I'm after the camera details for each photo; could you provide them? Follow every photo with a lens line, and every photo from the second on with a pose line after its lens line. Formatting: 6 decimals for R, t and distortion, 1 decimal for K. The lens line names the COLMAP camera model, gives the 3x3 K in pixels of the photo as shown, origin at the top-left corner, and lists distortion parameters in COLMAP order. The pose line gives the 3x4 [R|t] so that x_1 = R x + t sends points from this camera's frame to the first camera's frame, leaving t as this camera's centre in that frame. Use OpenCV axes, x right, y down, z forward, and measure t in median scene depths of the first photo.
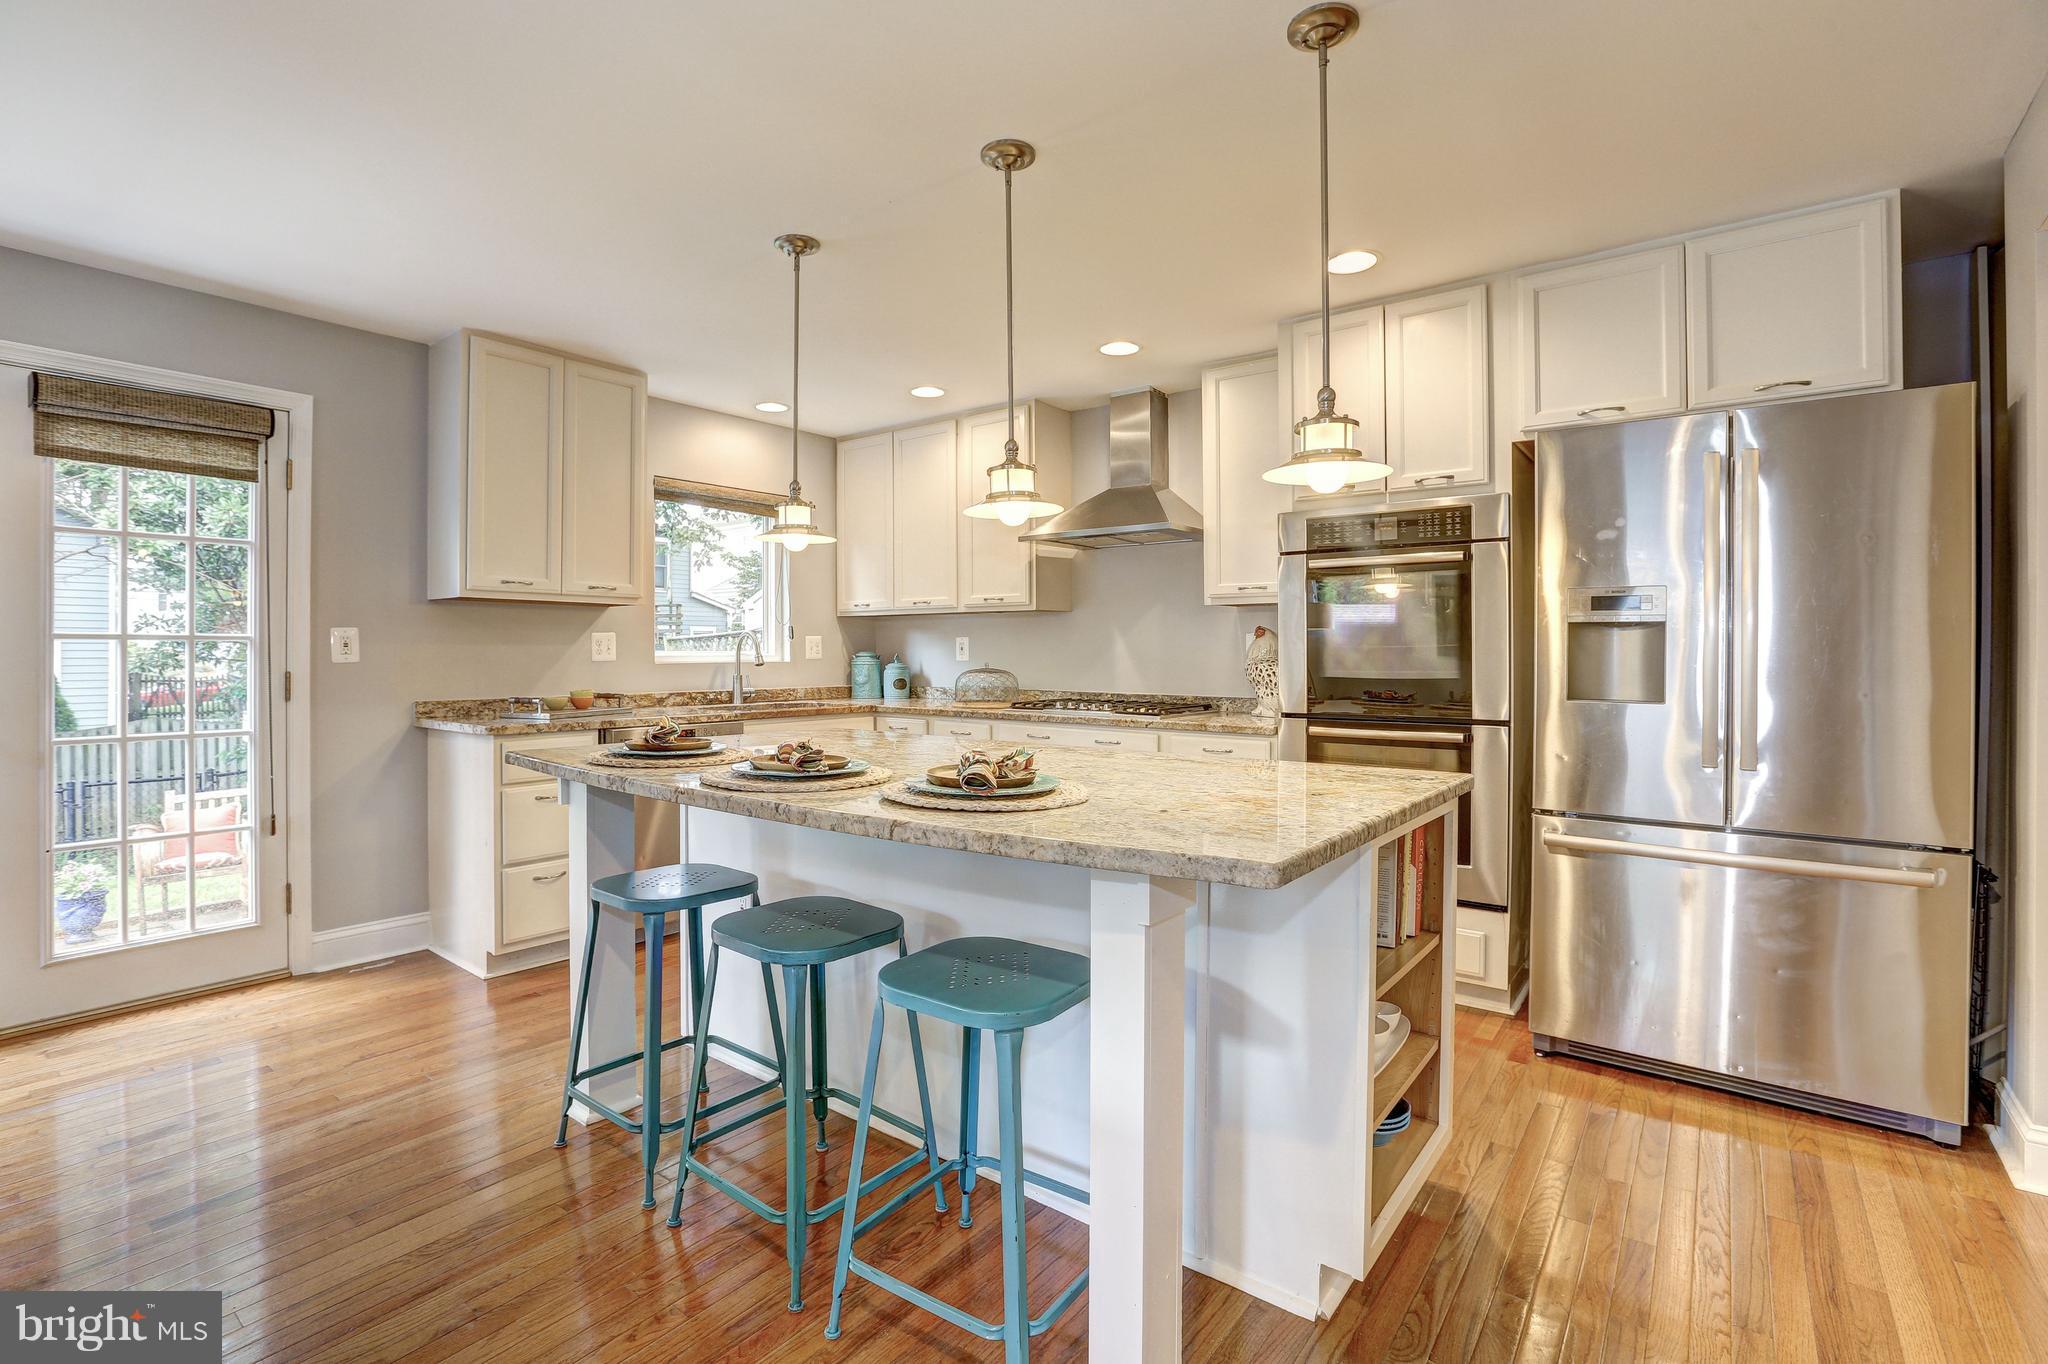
lens RADIAL K [[1005.6, 0, 1022.1], [0, 1005.6, 648.6], [0, 0, 1]] dist [-0.014405, 0.024486]
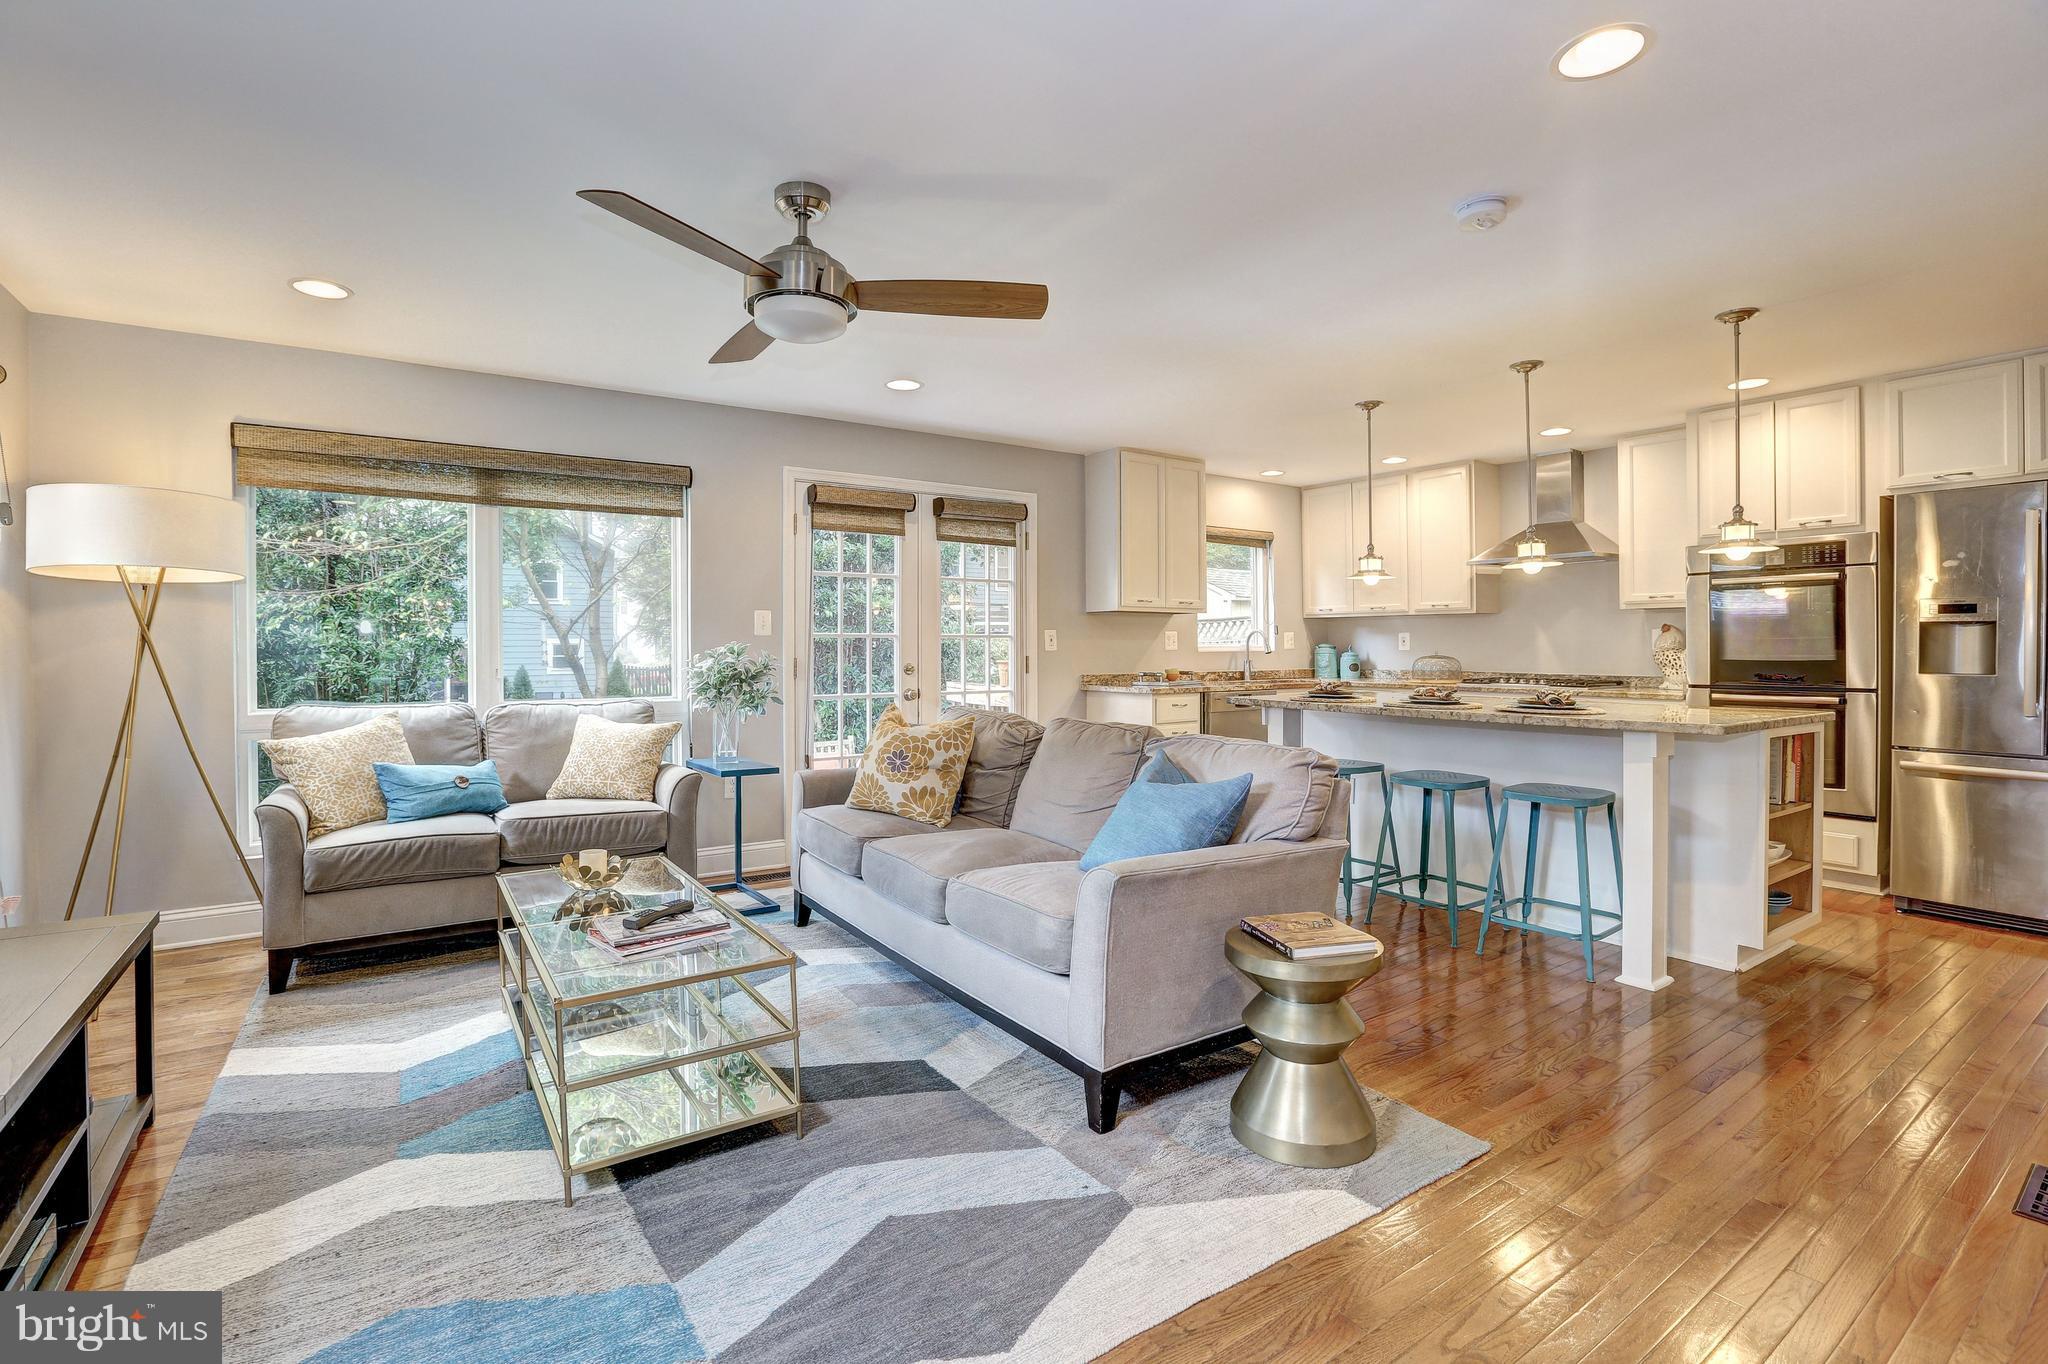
lens RADIAL K [[1005.6, 0, 1022.1], [0, 1005.6, 648.6], [0, 0, 1]] dist [-0.014405, 0.024486]
pose [[0.956786, -0.001322, -0.290791, -0.225518], [0.003071, 0.999980, 0.005559, 0.001320], [0.290778, -0.006212, 0.956770, -0.622206]]
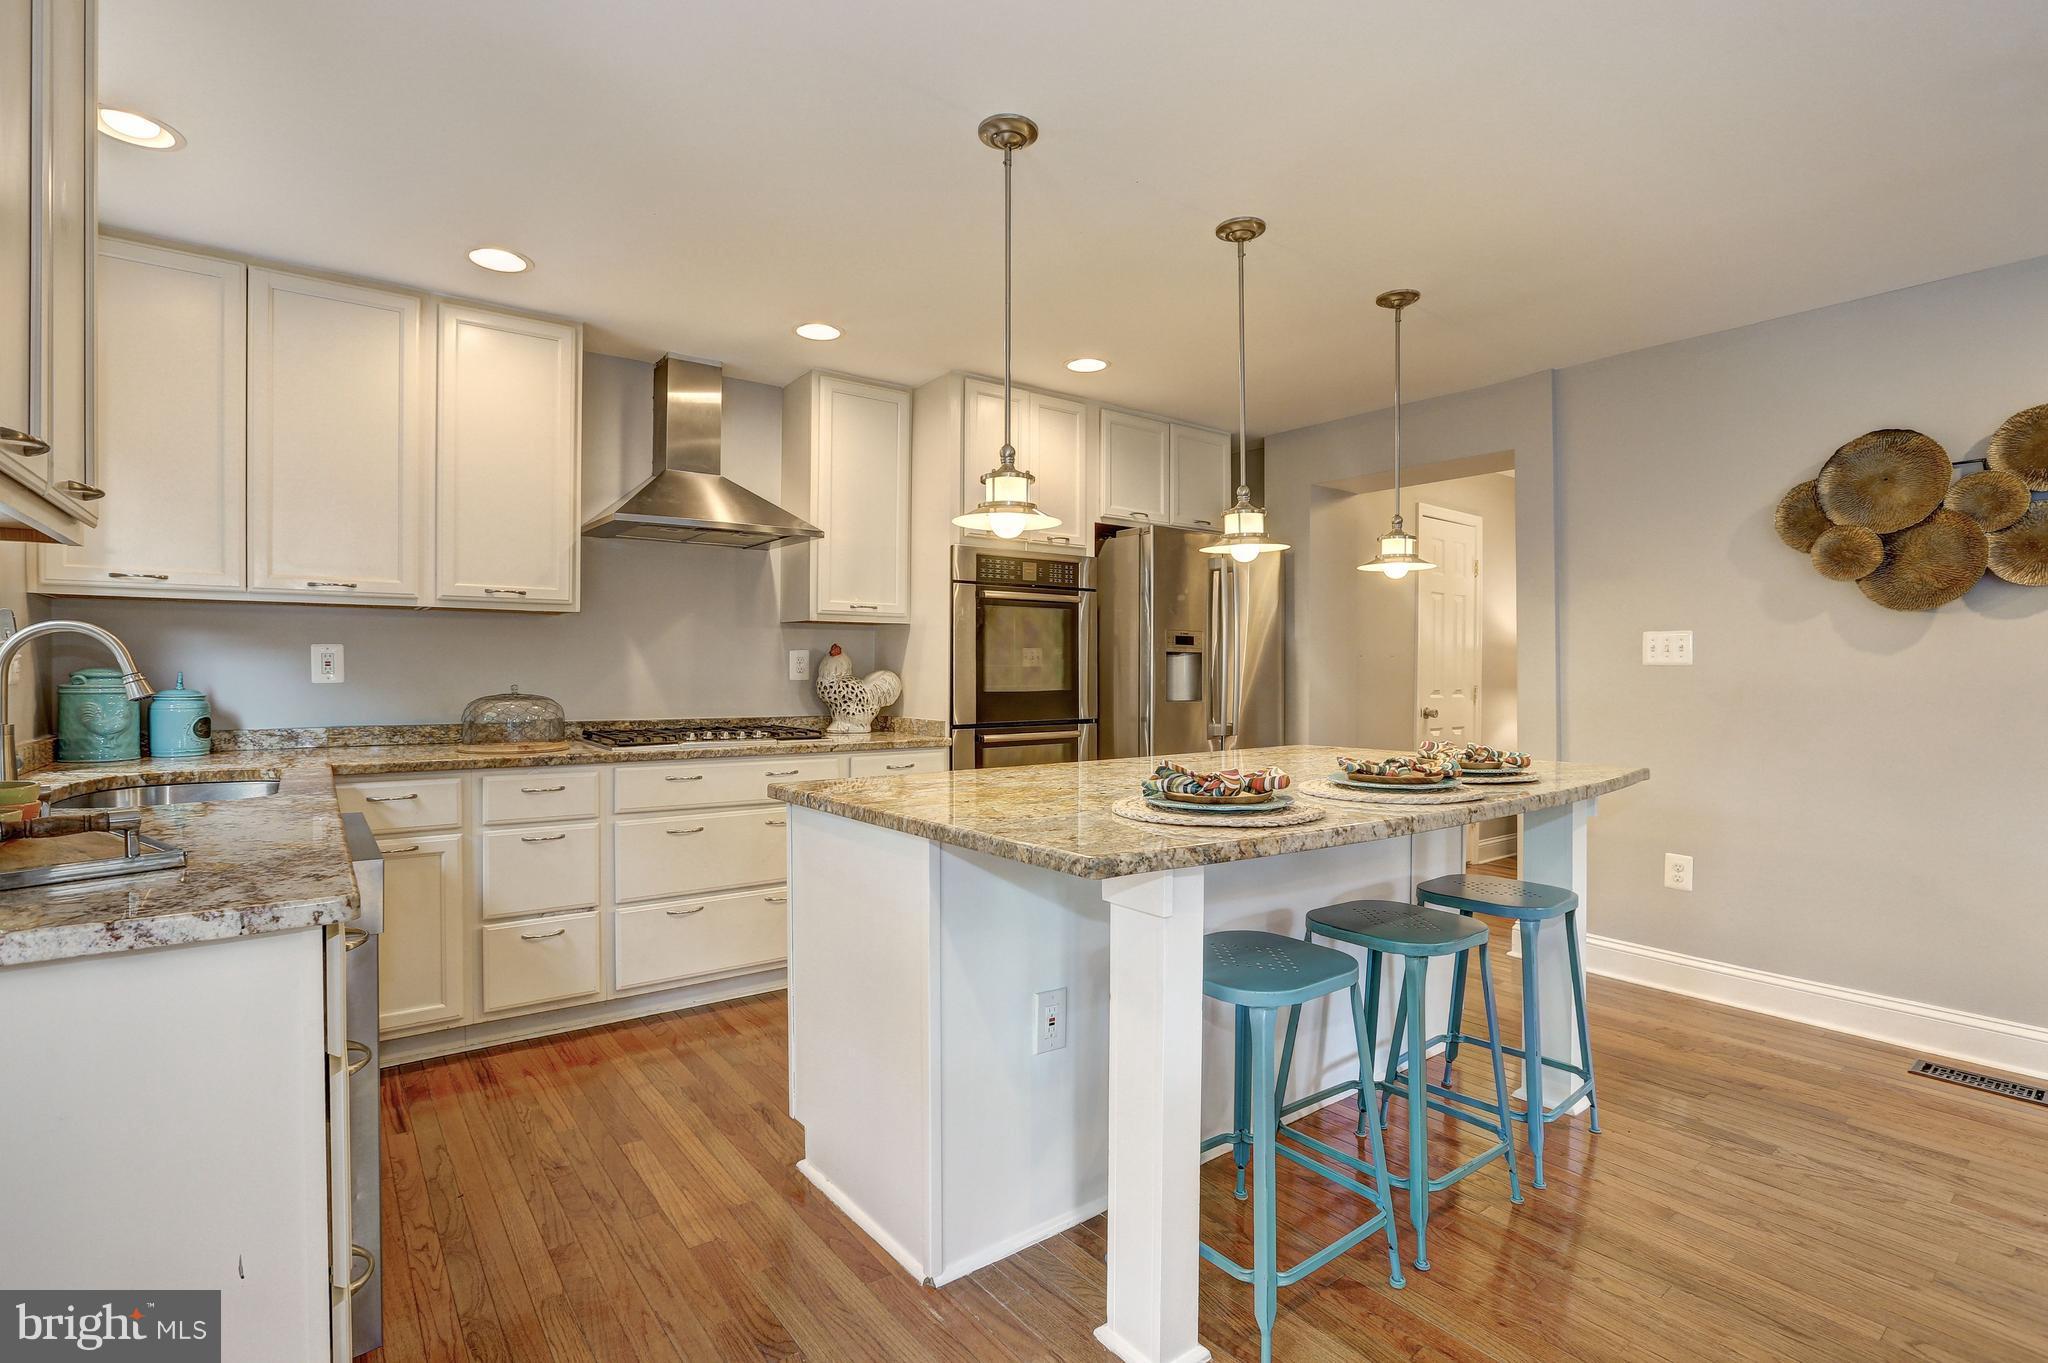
lens RADIAL K [[1005.6, 0, 1022.1], [0, 1005.6, 648.1], [0, 0, 1]] dist [-0.014405, 0.024486]
pose [[0.242368, 0.016359, 0.970046, -0.772382], [-0.006829, 0.999862, -0.015155, -0.004123], [-0.970160, -0.002952, 0.242446, 0.642969]]
